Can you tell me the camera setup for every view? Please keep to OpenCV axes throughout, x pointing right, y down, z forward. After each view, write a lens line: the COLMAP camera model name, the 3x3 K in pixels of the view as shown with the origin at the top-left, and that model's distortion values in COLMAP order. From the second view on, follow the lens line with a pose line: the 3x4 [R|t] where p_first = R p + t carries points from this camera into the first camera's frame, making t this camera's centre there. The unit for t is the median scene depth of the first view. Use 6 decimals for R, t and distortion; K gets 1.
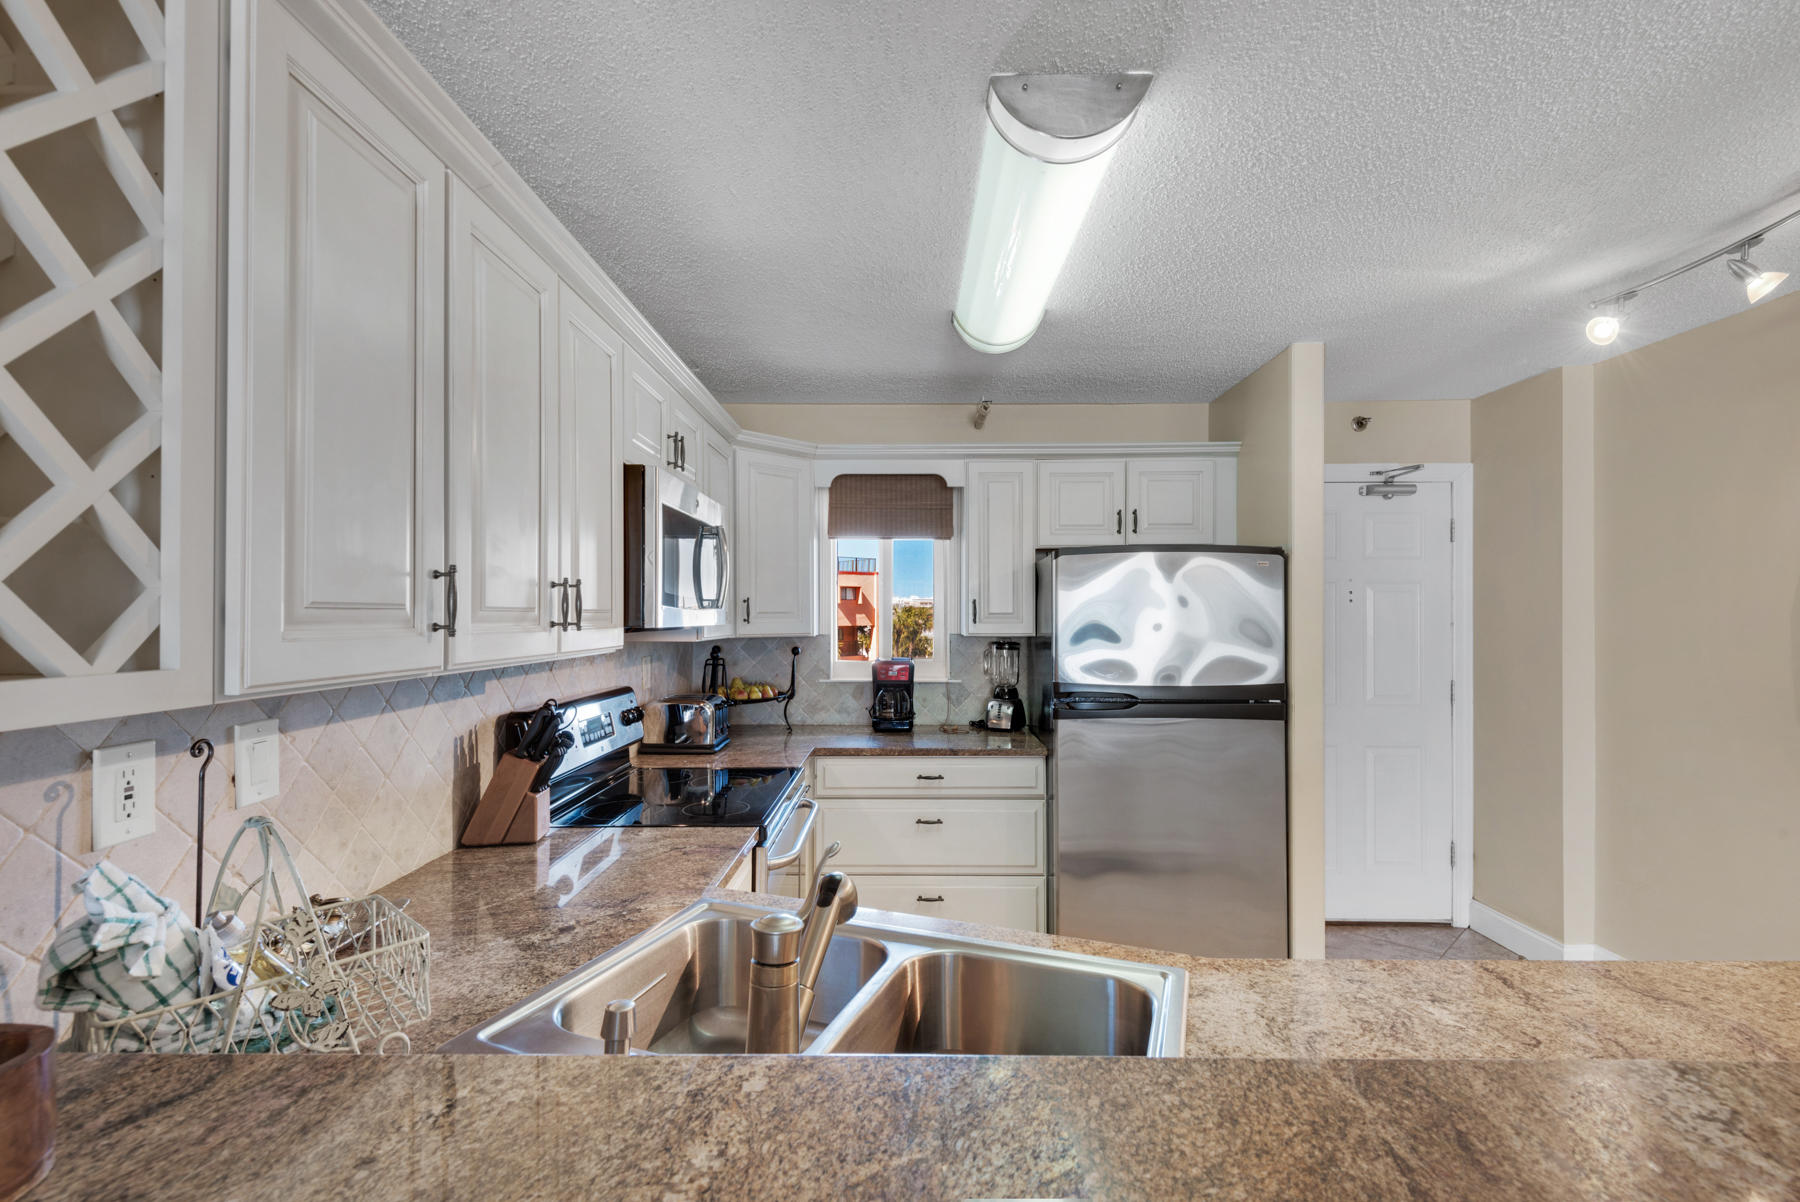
lens RADIAL K [[819.6, 0, 900.0], [0, 819.6, 601.0], [0, 0, 1]] dist [-0.001547, -0.001025]
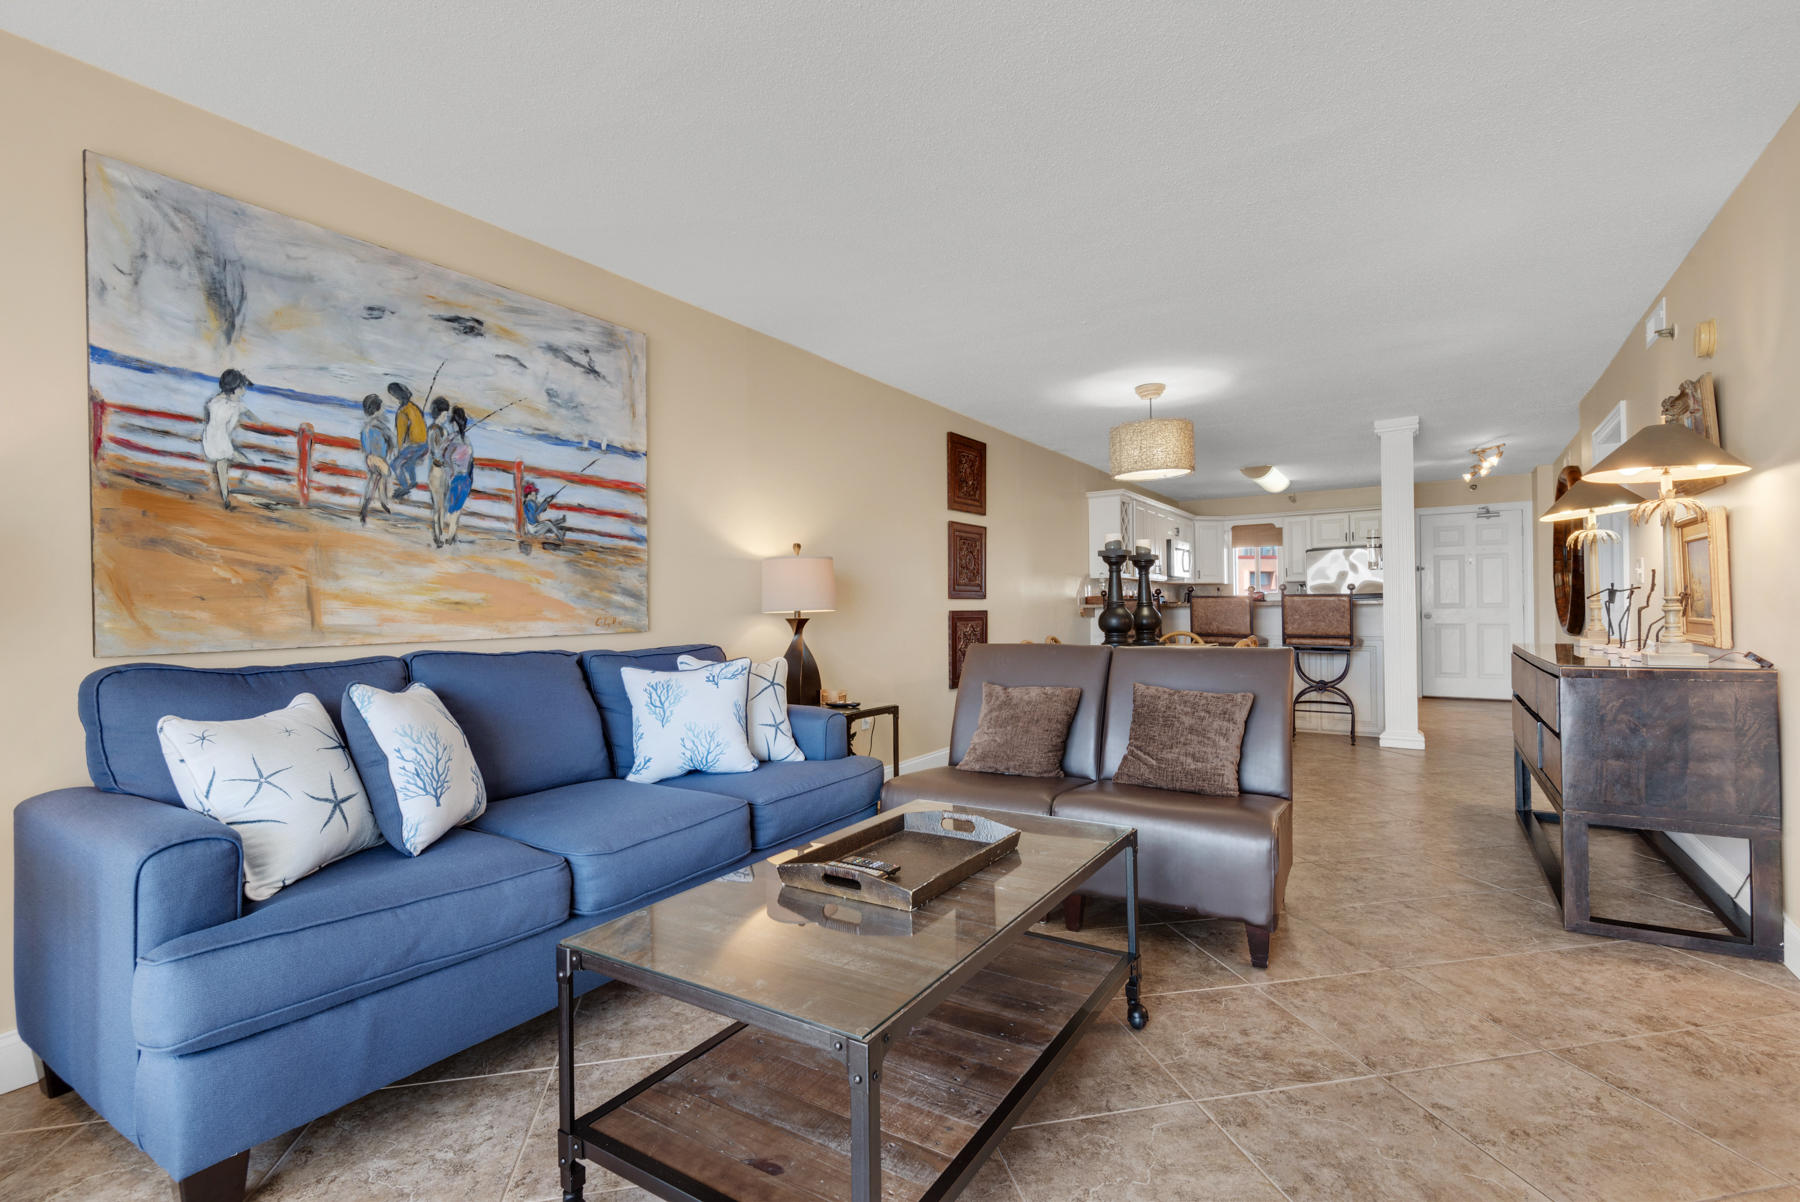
lens RADIAL K [[806.4, 0, 893.1], [0, 806.4, 609.6], [0, 0, 1]] dist [-0.001184, -0.001265]
pose [[0.837315, -0.011943, -0.546591, 0.466125], [0.024129, 0.999594, 0.015122, 0.063268], [0.546189, -0.025851, 0.837263, -1.996550]]
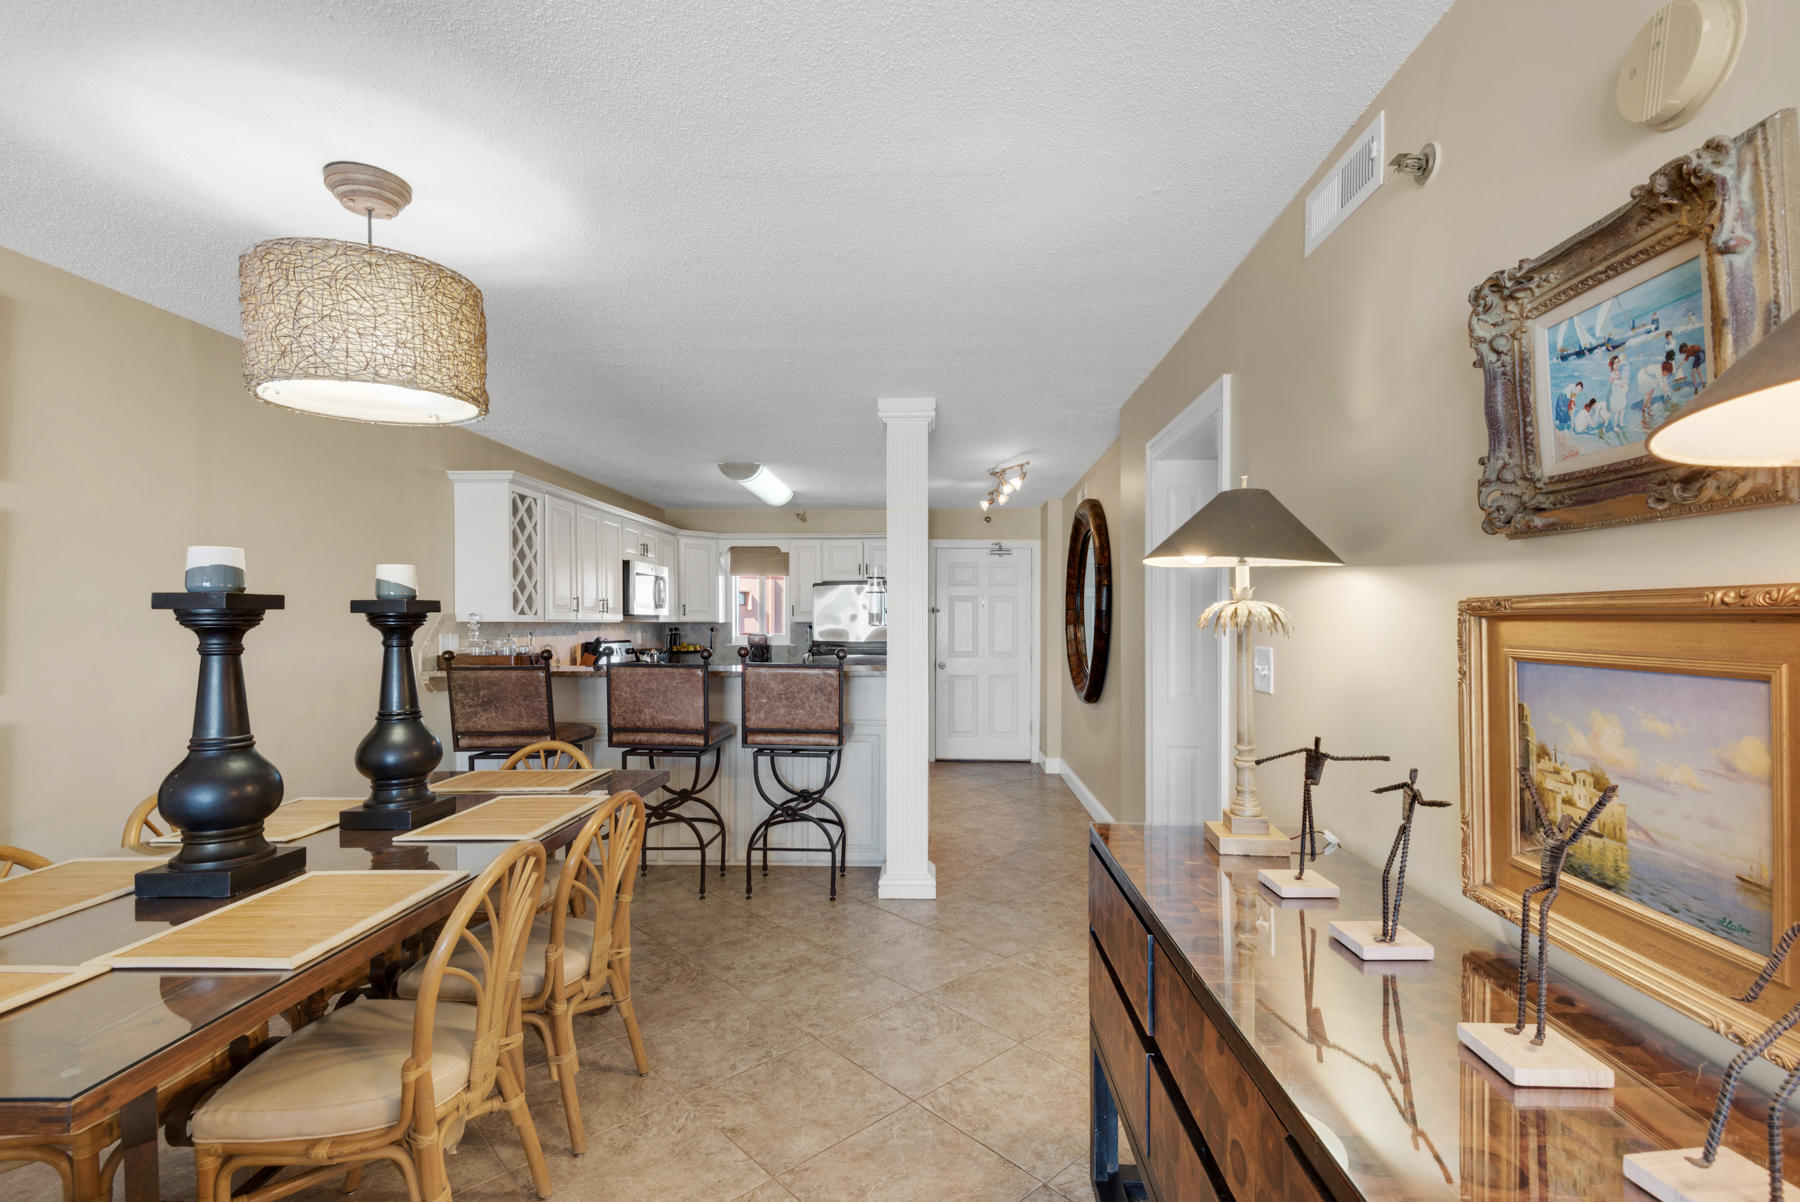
lens RADIAL K [[819.6, 0, 900.0], [0, 819.6, 601.0], [0, 0, 1]] dist [-0.001547, -0.001025]
pose [[0.999061, 0.002298, -0.043263, 0.471312], [-0.002624, 0.999969, -0.007473, 0.003007], [0.043244, 0.007580, 0.999036, -1.141856]]
